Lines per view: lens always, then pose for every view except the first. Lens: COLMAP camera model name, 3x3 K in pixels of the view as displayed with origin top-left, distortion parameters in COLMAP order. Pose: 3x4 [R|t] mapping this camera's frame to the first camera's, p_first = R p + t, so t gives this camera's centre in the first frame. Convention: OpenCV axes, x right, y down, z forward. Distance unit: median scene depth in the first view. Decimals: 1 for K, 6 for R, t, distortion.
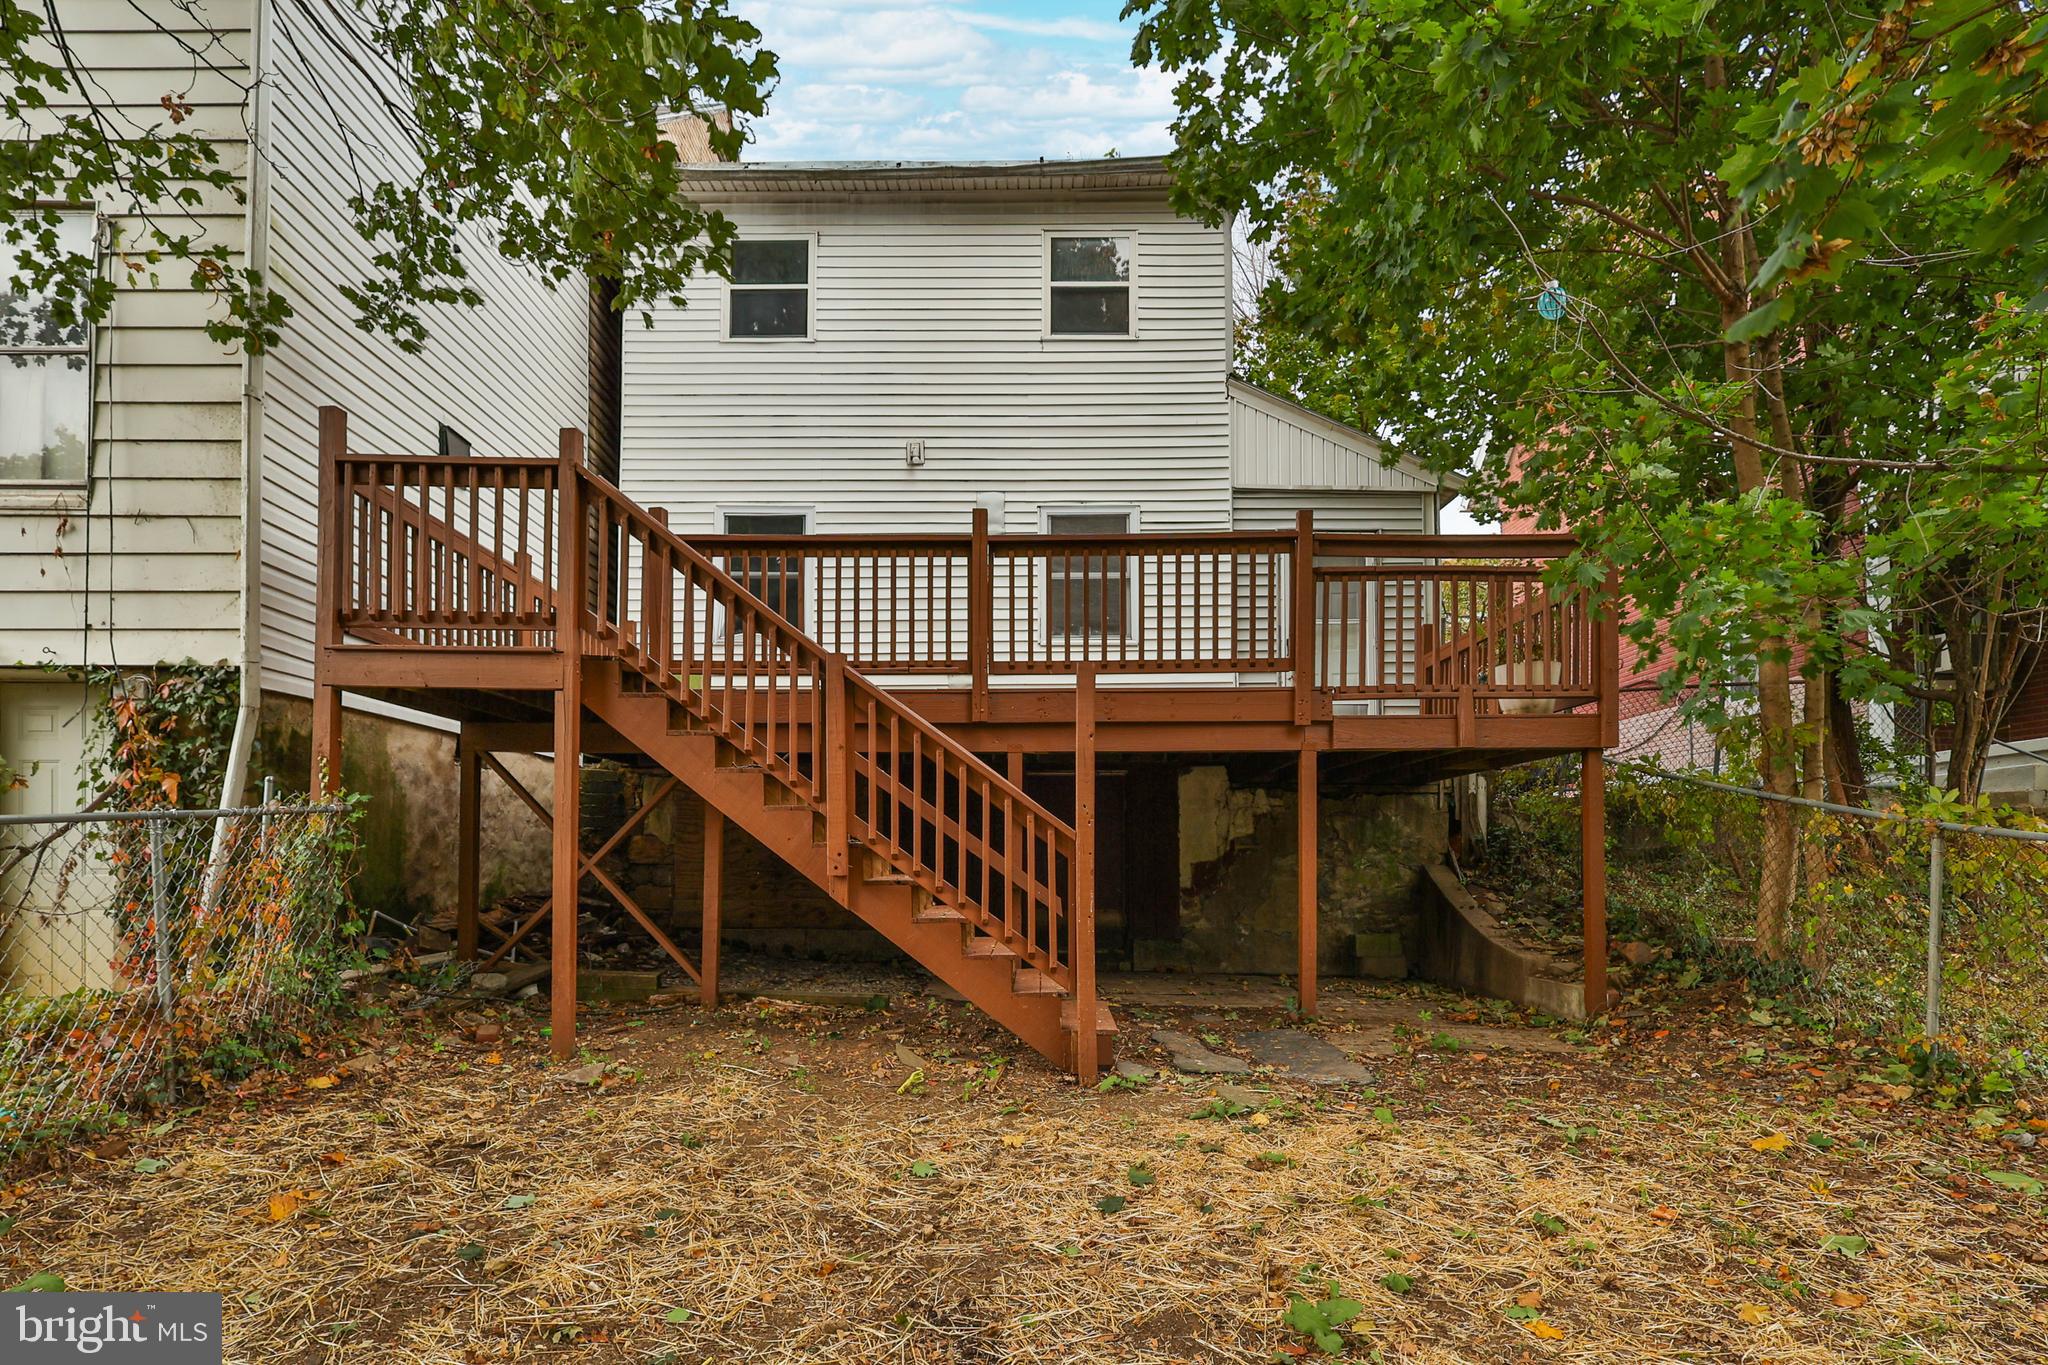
lens RADIAL K [[1054.6, 0, 999.3], [0, 1054.6, 832.6], [0, 0, 1]] dist [0.001514, -0.000254]
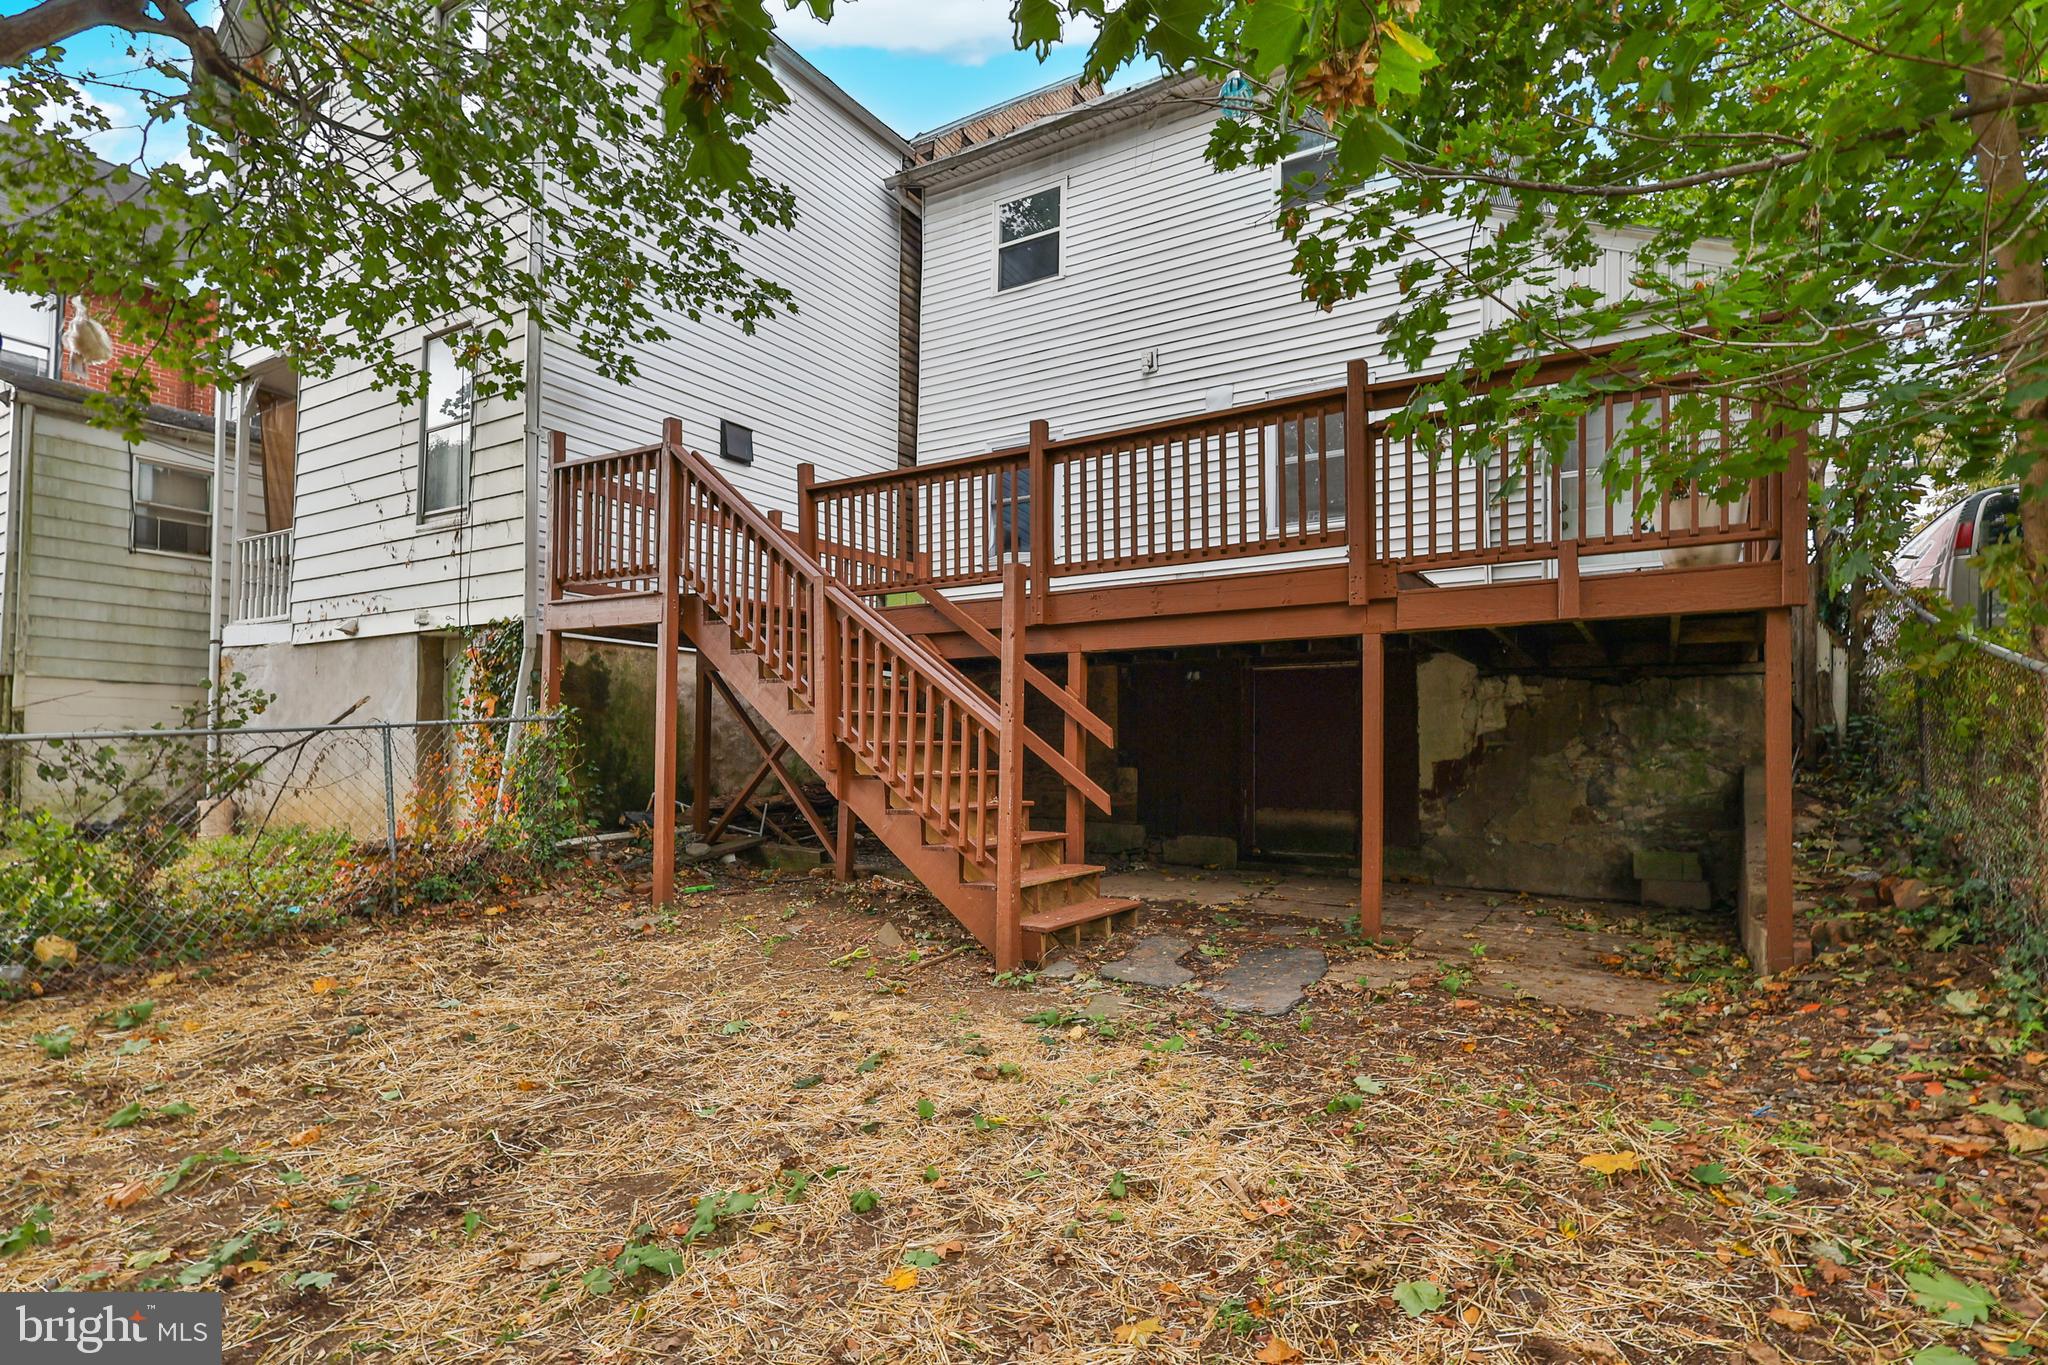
lens RADIAL K [[1007.2, 0, 1020.0], [0, 1007.2, 721.3], [0, 0, 1]] dist [-0.000791, 0.001118]
pose [[0.860402, -0.012385, -0.509465, 0.563011], [0.008809, 0.999917, -0.009431, -0.000157], [0.509540, 0.003627, 0.860440, 0.160959]]
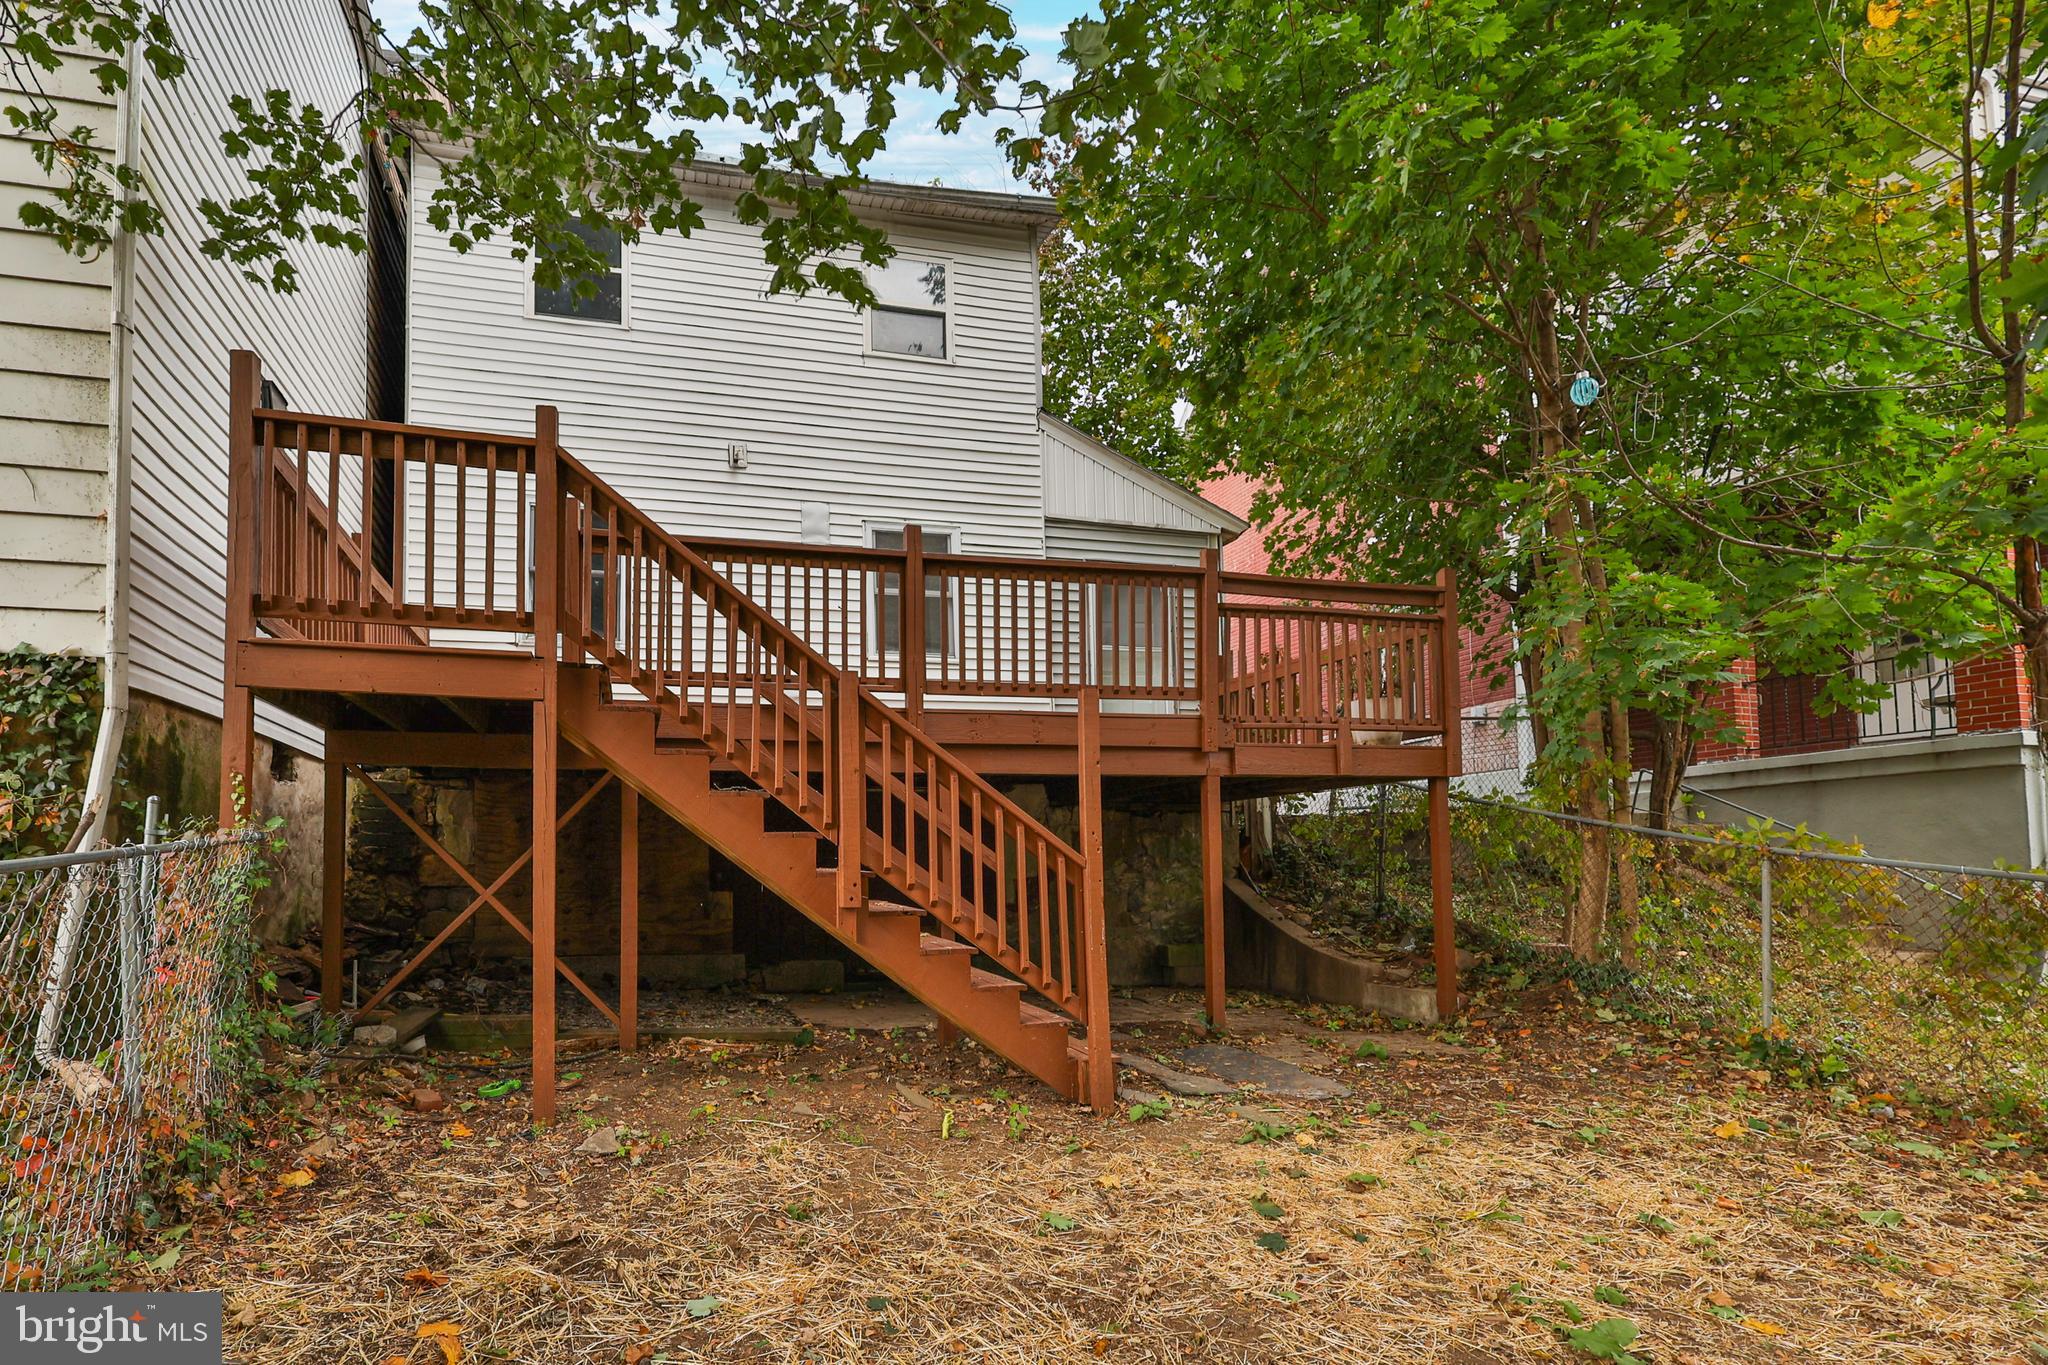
lens RADIAL K [[1052.2, 0, 882.8], [0, 1052.2, 807.6], [0, 0, 1]] dist [-0.000487, 0.001635]
pose [[0.968188, 0.005689, 0.250158, -0.346564], [0.001447, 0.999598, -0.028331, -0.020386], [-0.250218, 0.027792, 0.967790, 0.082657]]
